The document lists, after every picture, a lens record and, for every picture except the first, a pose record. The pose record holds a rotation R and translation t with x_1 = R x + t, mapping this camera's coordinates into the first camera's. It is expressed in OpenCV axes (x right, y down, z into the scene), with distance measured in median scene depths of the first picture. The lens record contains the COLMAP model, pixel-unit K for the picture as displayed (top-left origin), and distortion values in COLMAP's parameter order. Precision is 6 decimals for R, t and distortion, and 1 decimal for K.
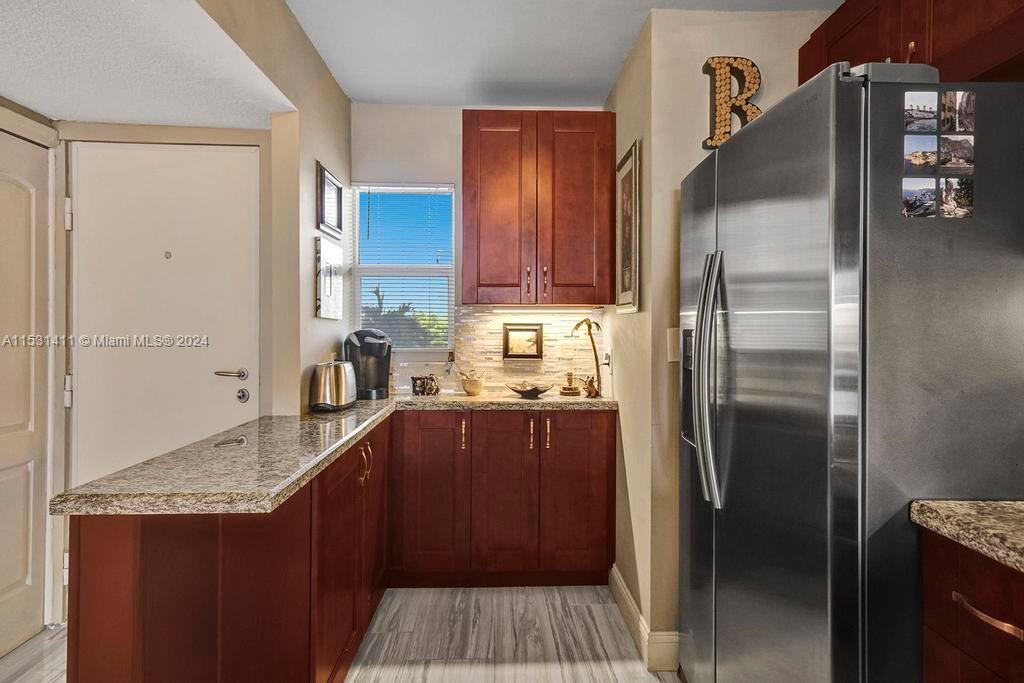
lens RADIAL K [[480.8, 0, 510.1], [0, 480.8, 325.4], [0, 0, 1]] dist [0.009341, 0.007028]
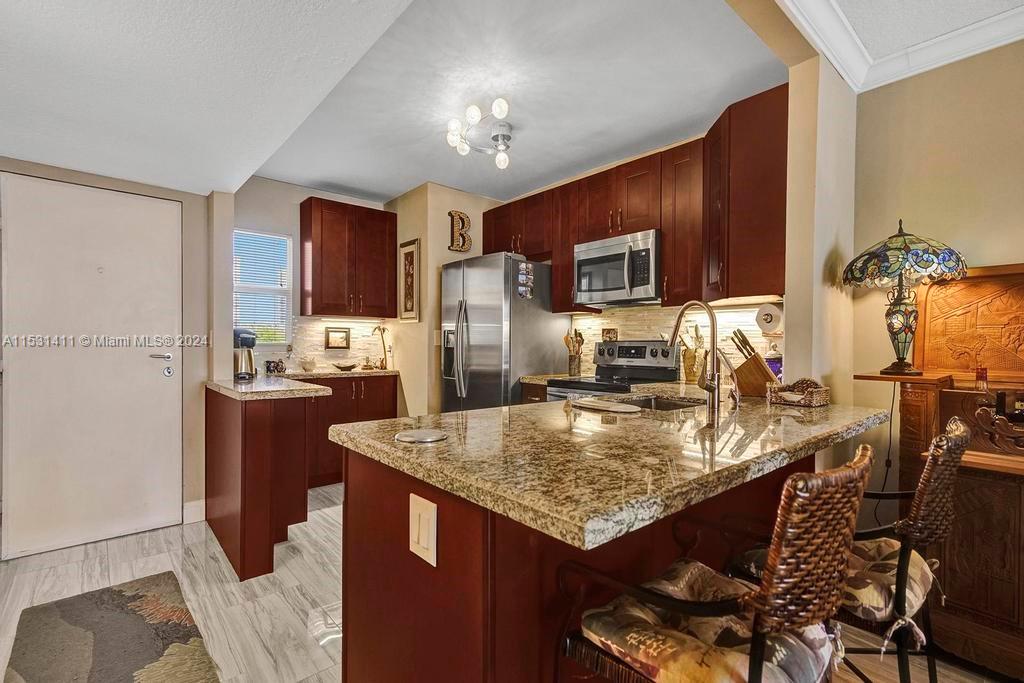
lens RADIAL K [[480.8, 0, 514.5], [0, 480.8, 344.7], [0, 0, 1]] dist [0.009341, 0.007028]
pose [[0.767355, 0.002237, 0.641219, -0.621277], [-0.009755, 0.999919, 0.008185, 0.038810], [-0.641149, -0.012535, 0.767314, -0.711772]]
